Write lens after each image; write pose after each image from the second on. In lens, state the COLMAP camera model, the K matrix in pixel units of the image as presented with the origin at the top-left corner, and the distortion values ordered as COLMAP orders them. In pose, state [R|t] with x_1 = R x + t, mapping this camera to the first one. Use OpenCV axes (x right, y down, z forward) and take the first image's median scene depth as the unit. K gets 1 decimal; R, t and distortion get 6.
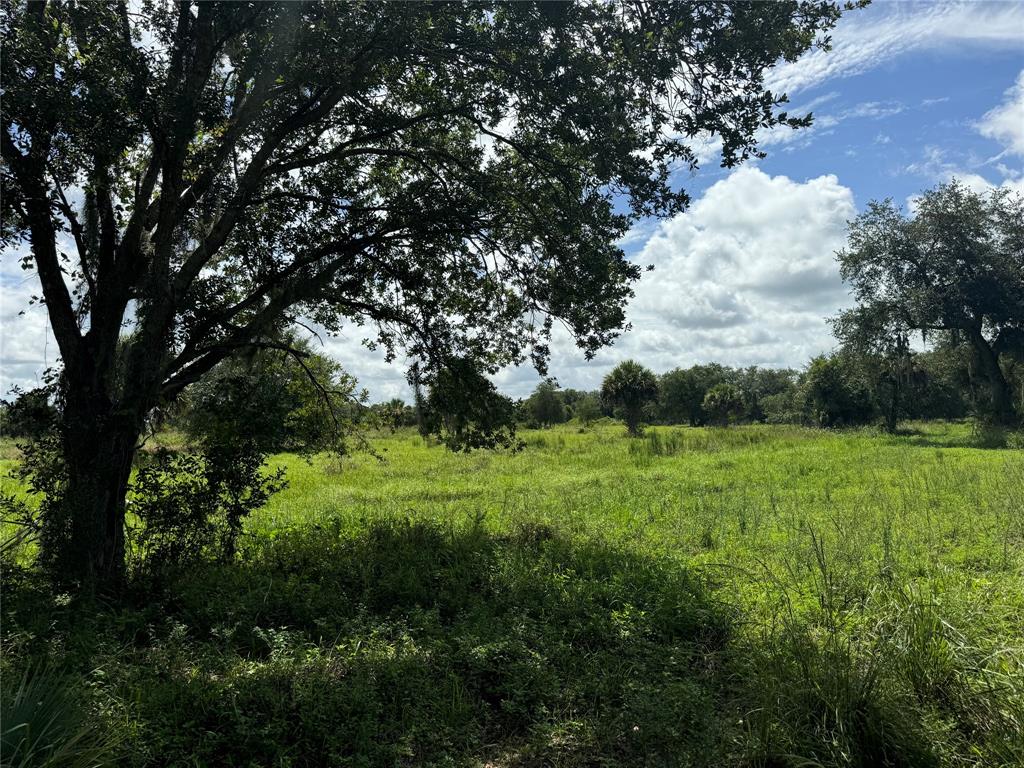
lens RADIAL K [[714.2, 0, 506.2], [0, 714.2, 388.9], [0, 0, 1]] dist [0.071109, -0.089594]
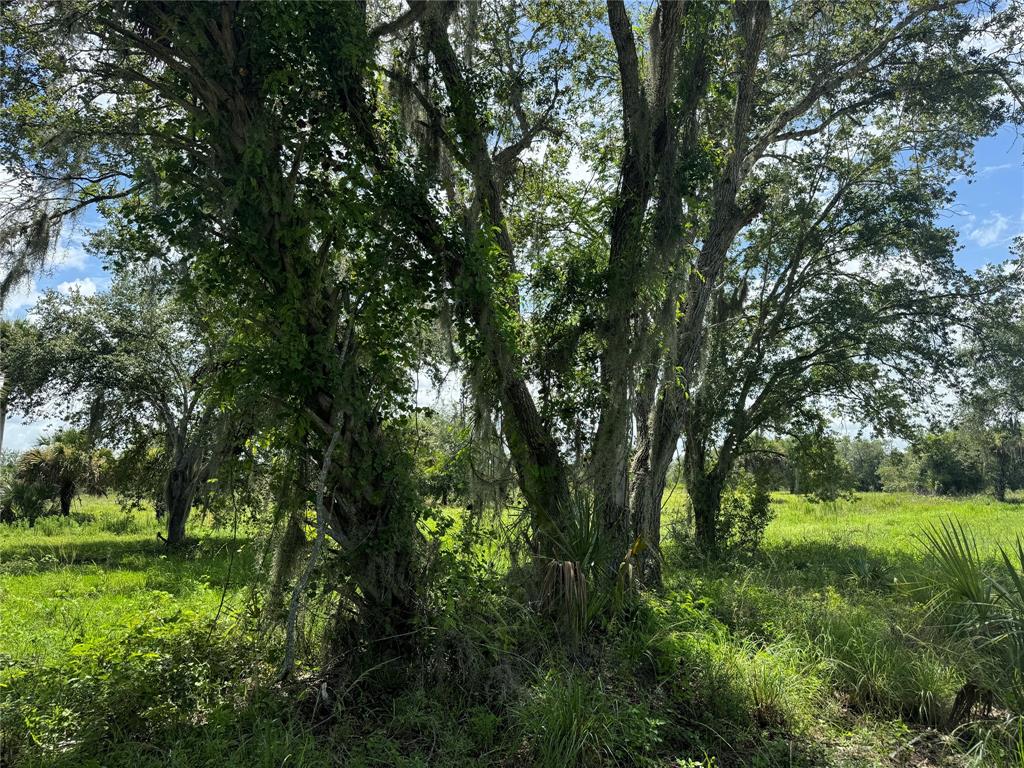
lens RADIAL K [[714.2, 0, 505.0], [0, 714.2, 380.7], [0, 0, 1]] dist [0.071109, -0.089594]
pose [[0.997453, 0.004903, -0.071162, -0.671534], [-0.011929, 0.995051, -0.098652, -0.024115], [0.070326, 0.099249, 0.992574, -0.808084]]
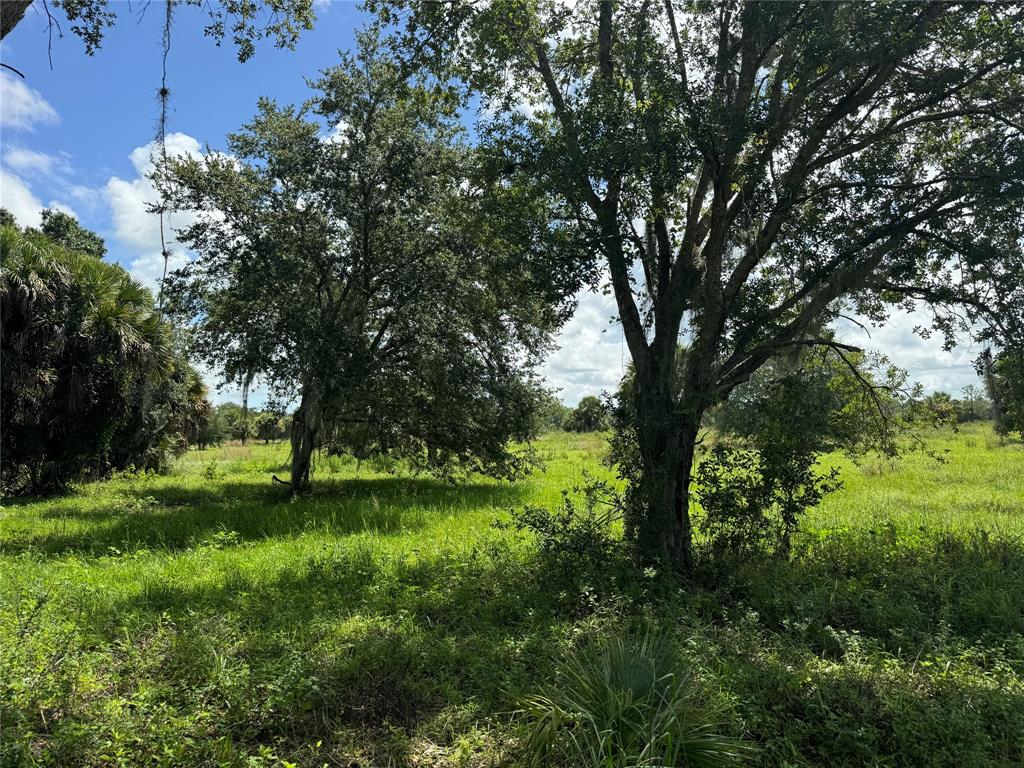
lens RADIAL K [[714.2, 0, 516.1], [0, 714.2, 388.1], [0, 0, 1]] dist [0.071109, -0.089594]
pose [[0.781574, -0.032247, -0.622978, -0.031628], [0.033827, 0.999385, -0.009292, -0.001955], [0.622895, -0.013811, 0.782184, -0.026142]]
